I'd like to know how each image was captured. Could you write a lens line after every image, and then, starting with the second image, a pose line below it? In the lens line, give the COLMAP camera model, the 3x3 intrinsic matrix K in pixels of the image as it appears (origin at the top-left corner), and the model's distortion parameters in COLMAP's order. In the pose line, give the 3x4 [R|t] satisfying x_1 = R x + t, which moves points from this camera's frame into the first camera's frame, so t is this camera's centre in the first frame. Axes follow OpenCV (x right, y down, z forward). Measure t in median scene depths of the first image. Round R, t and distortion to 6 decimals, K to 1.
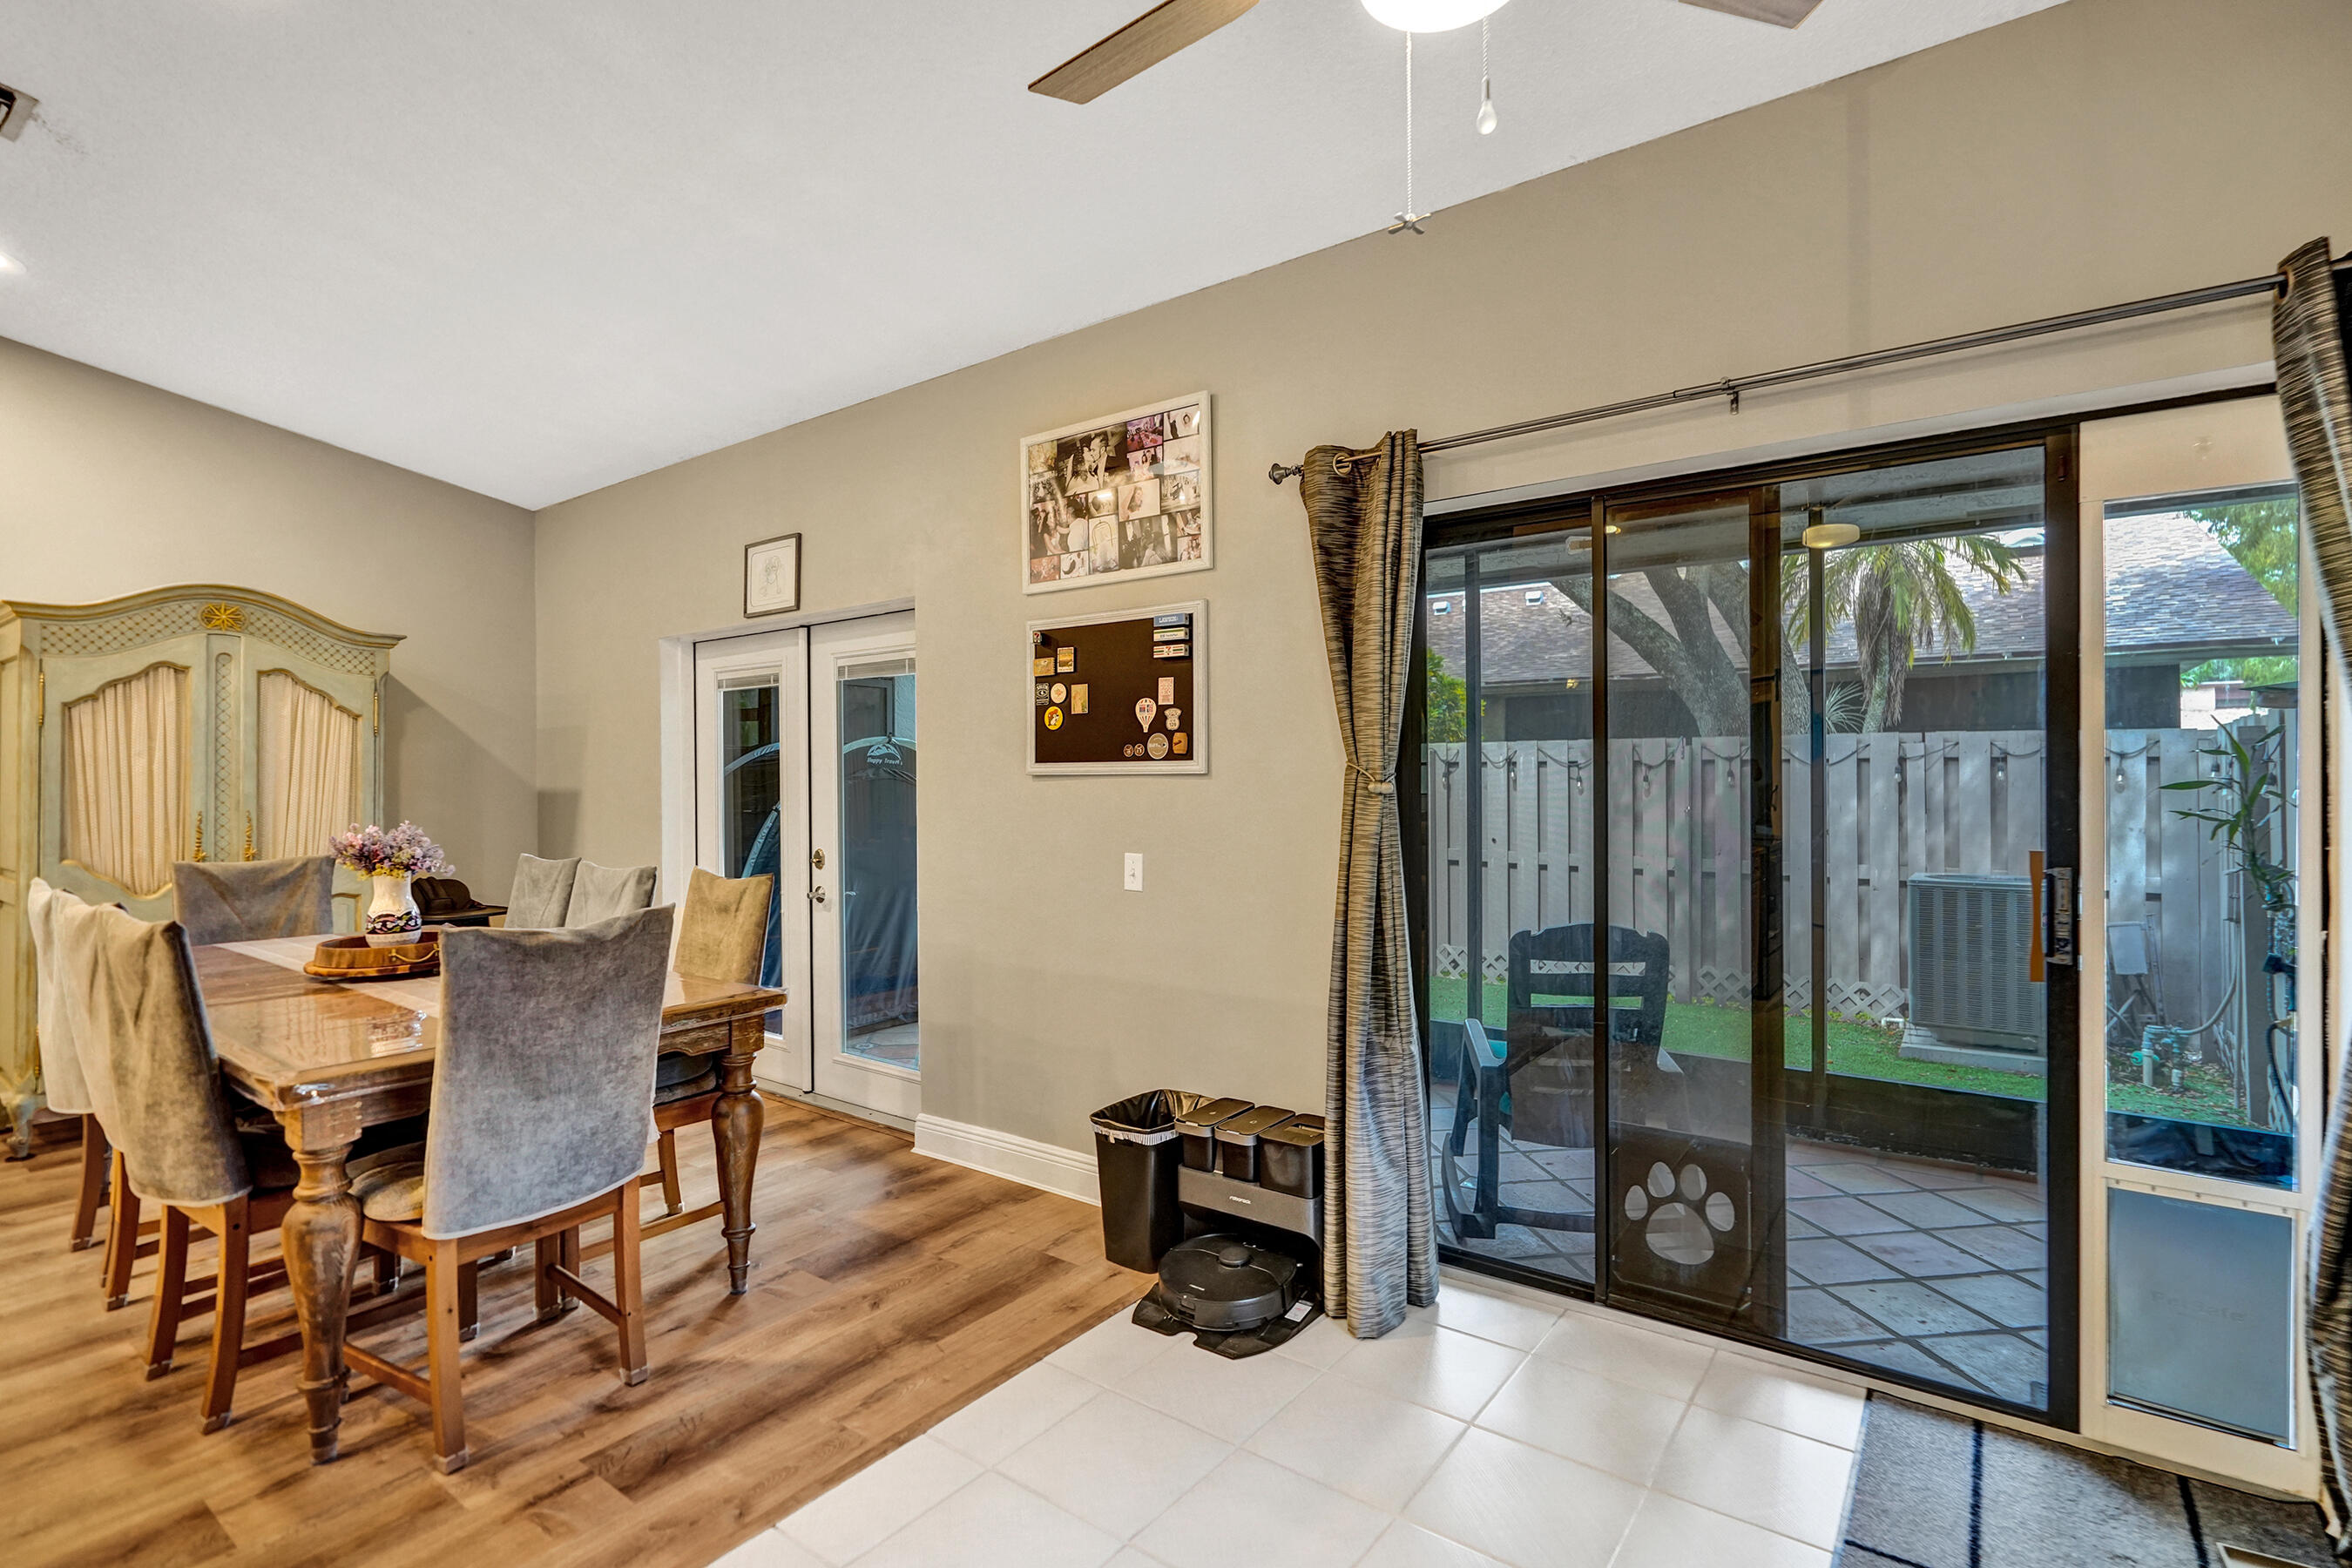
lens RADIAL K [[1101.9, 0, 1180.2], [0, 1101.9, 773.9], [0, 0, 1]] dist [-0.012817, 0.005281]
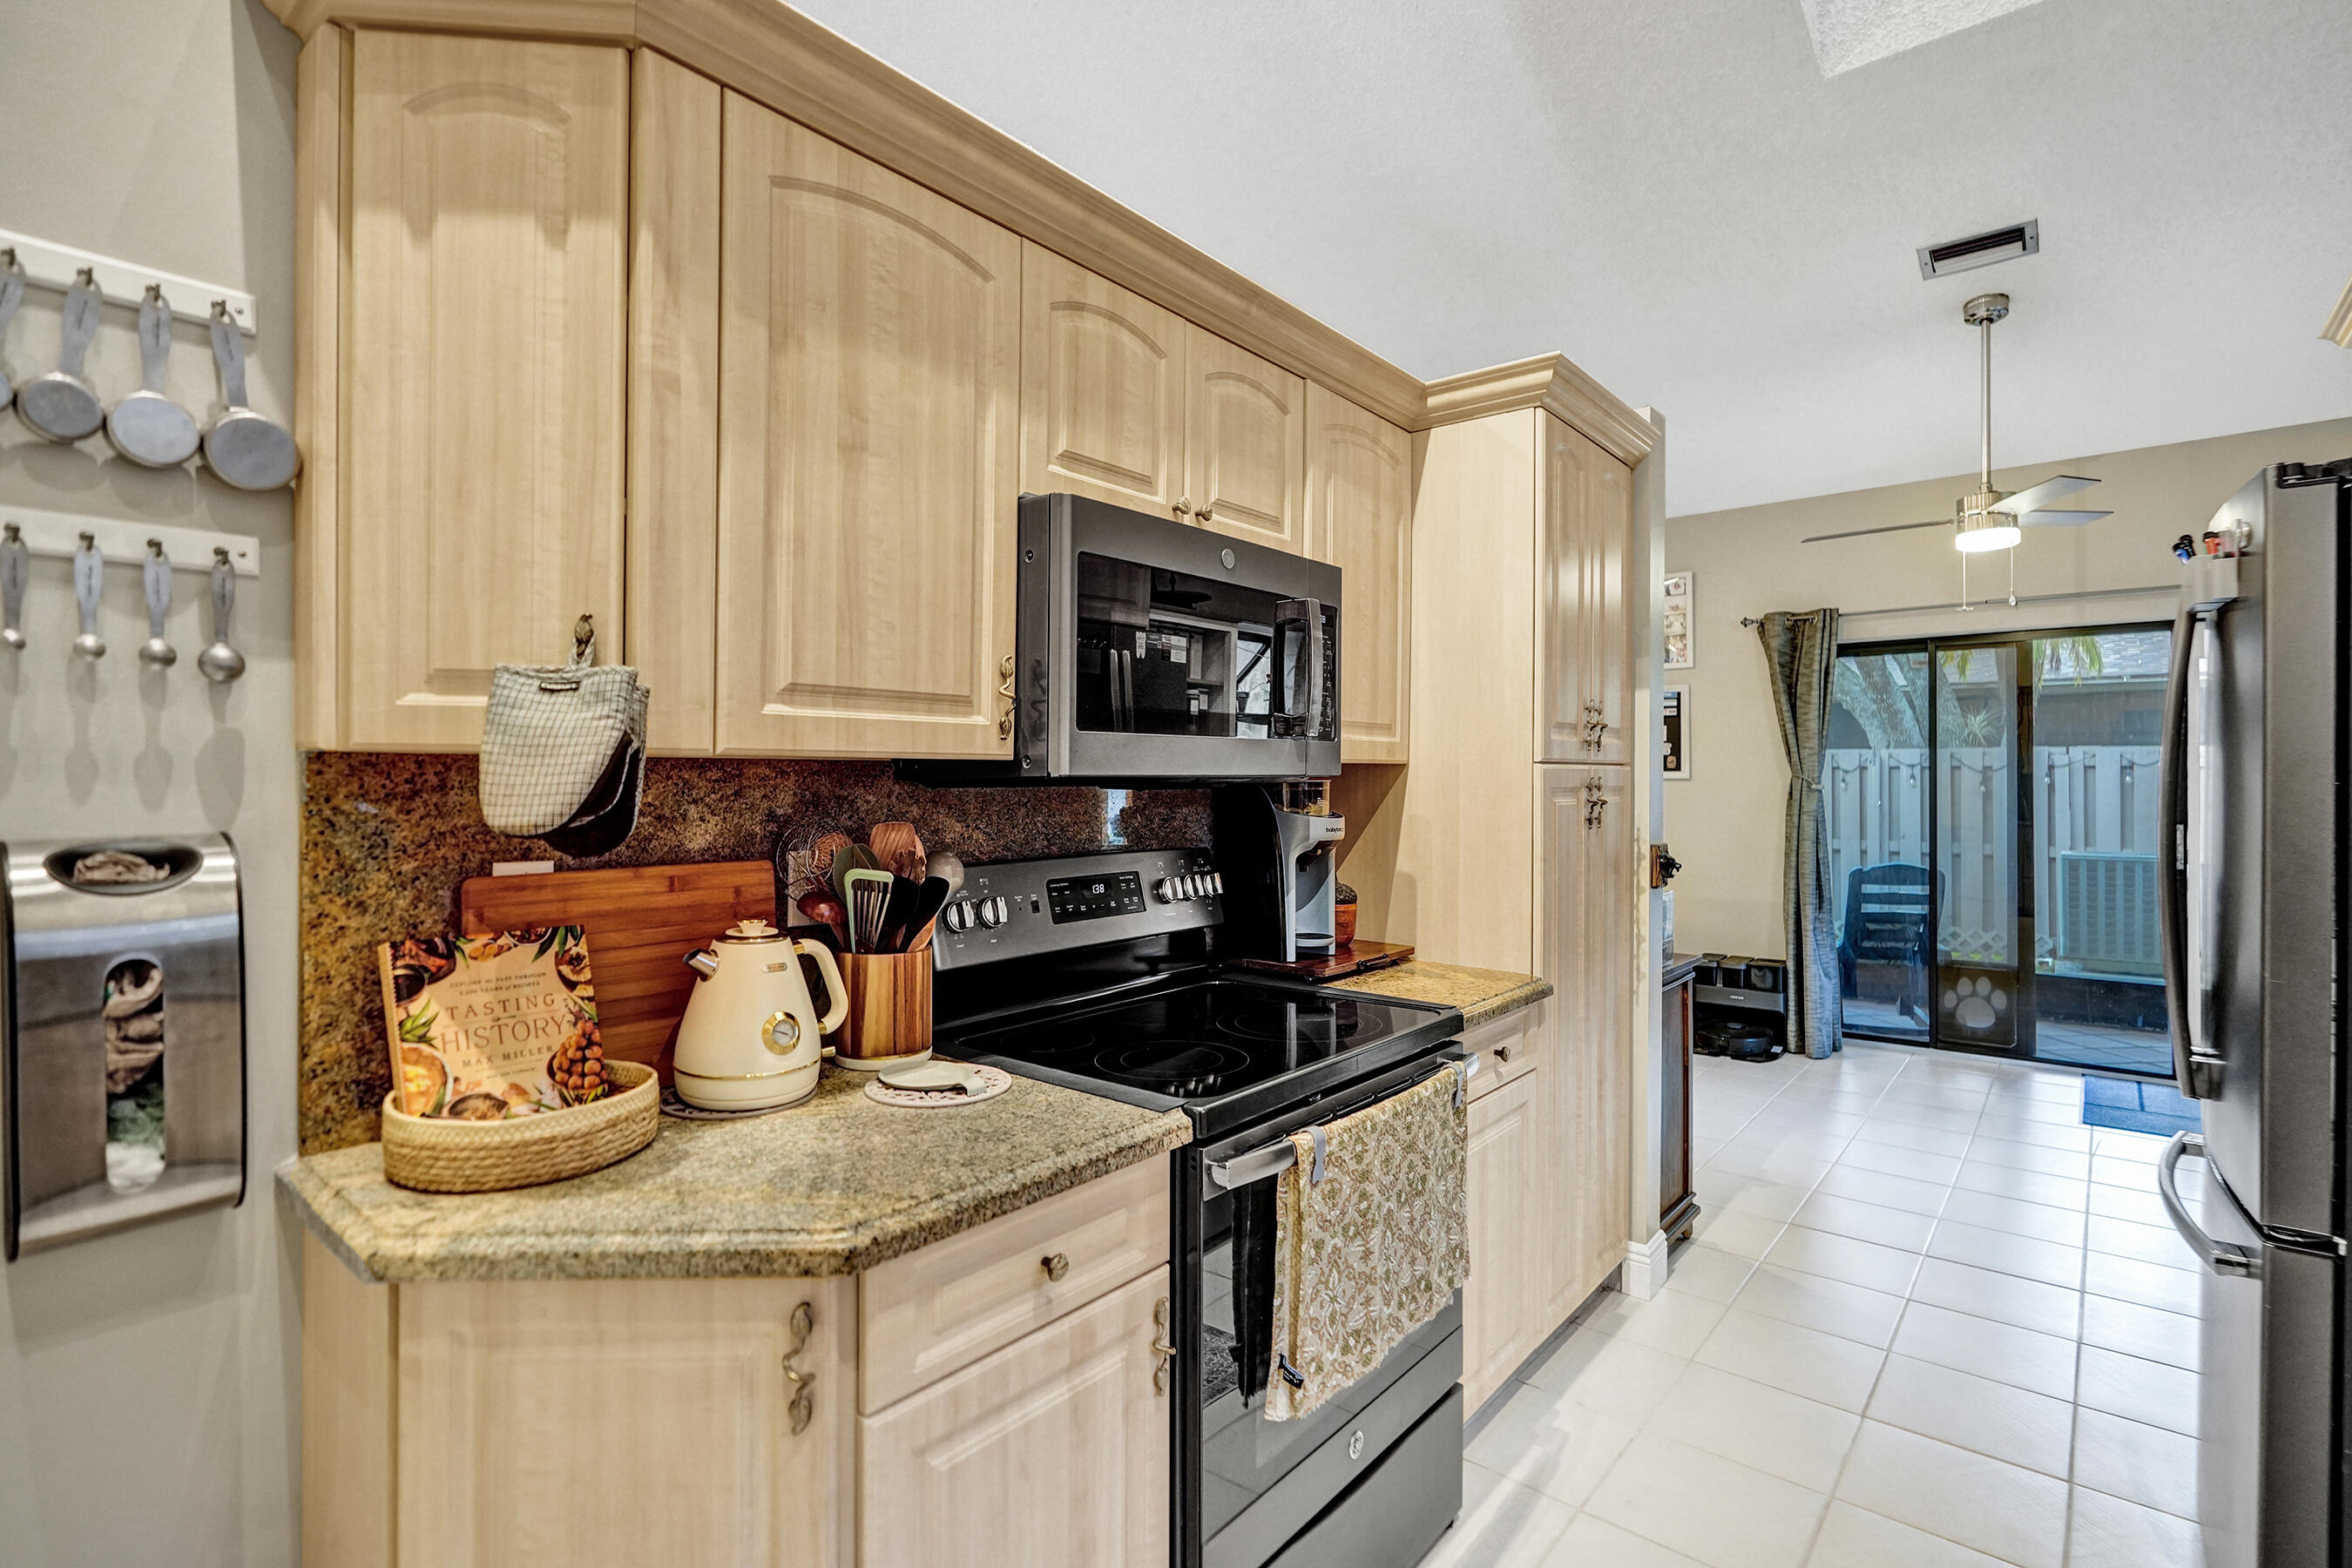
lens RADIAL K [[1101.9, 0, 1167.4], [0, 1101.9, 765.1], [0, 0, 1]] dist [-0.012817, 0.005281]
pose [[0.997911, 0.004812, -0.064424, -0.726755], [-0.005037, 0.999982, -0.003330, -0.012600], [0.064406, 0.003648, 0.997917, -0.887601]]
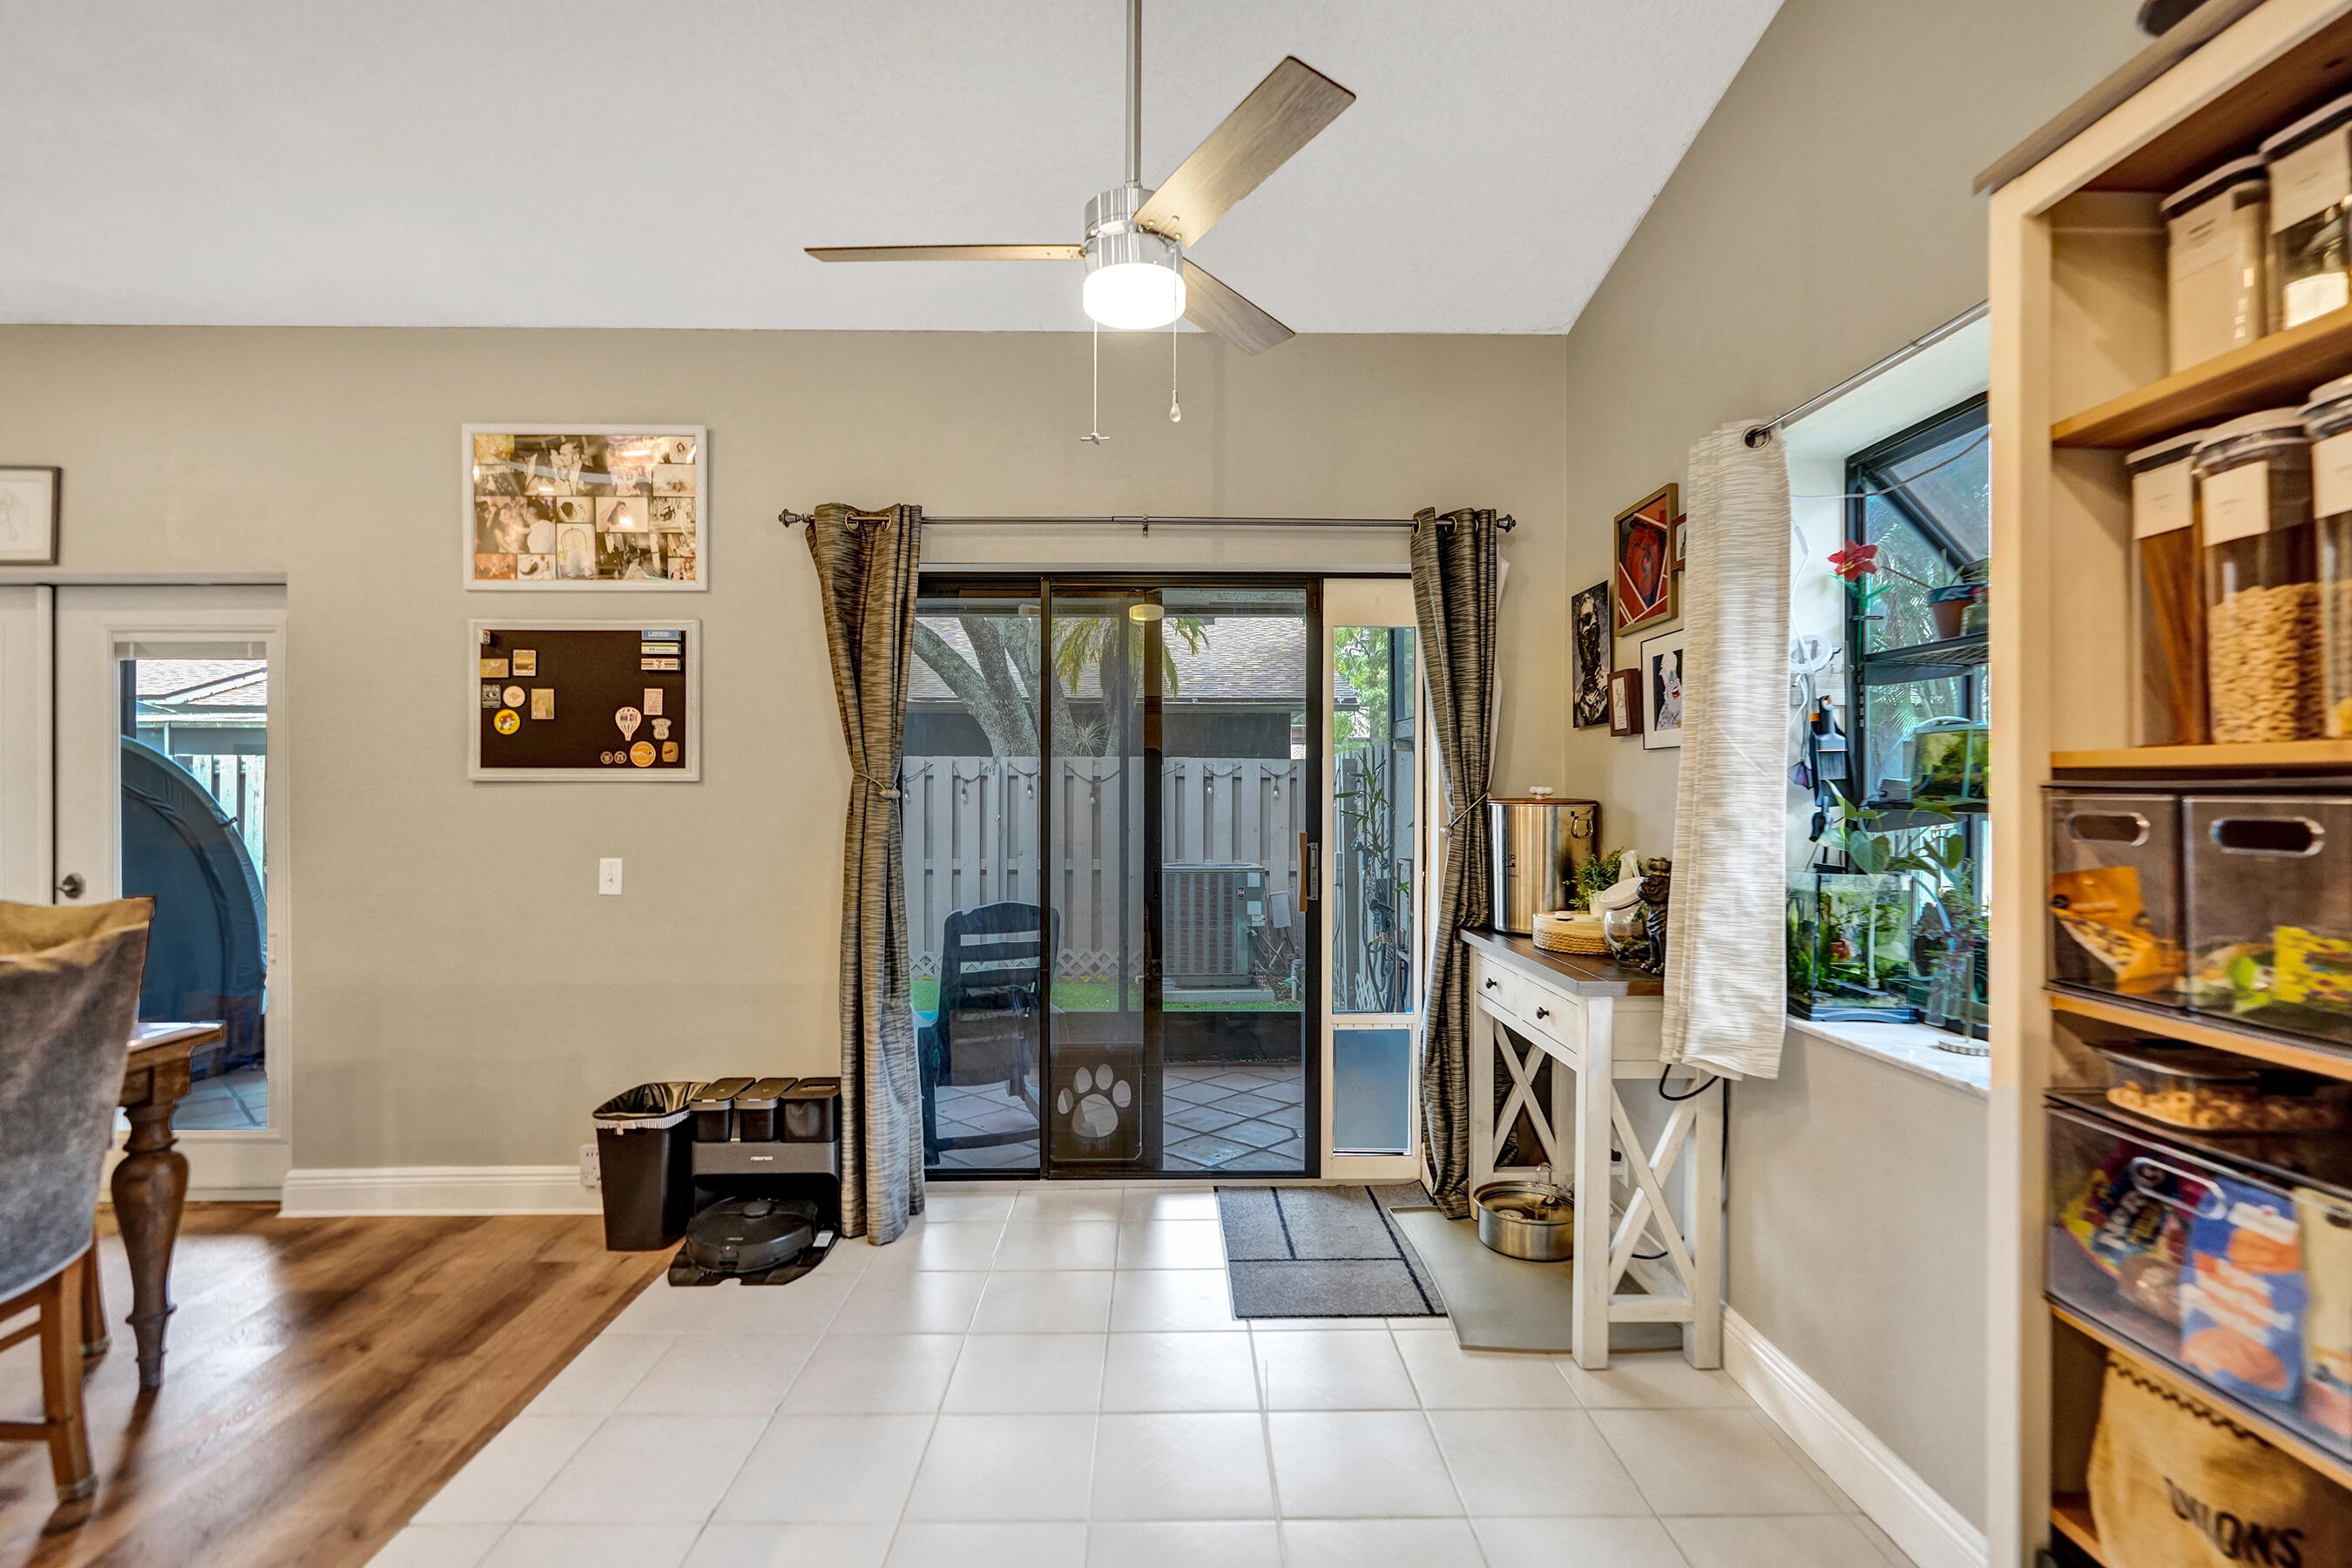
lens RADIAL K [[1101.9, 0, 1185.4], [0, 1101.9, 787.2], [0, 0, 1]] dist [-0.012817, 0.005281]
pose [[0.785542, 0.008448, 0.618751, -0.266012], [-0.007836, 0.999962, -0.003704, 0.005982], [-0.618759, -0.001939, 0.785578, -0.135760]]
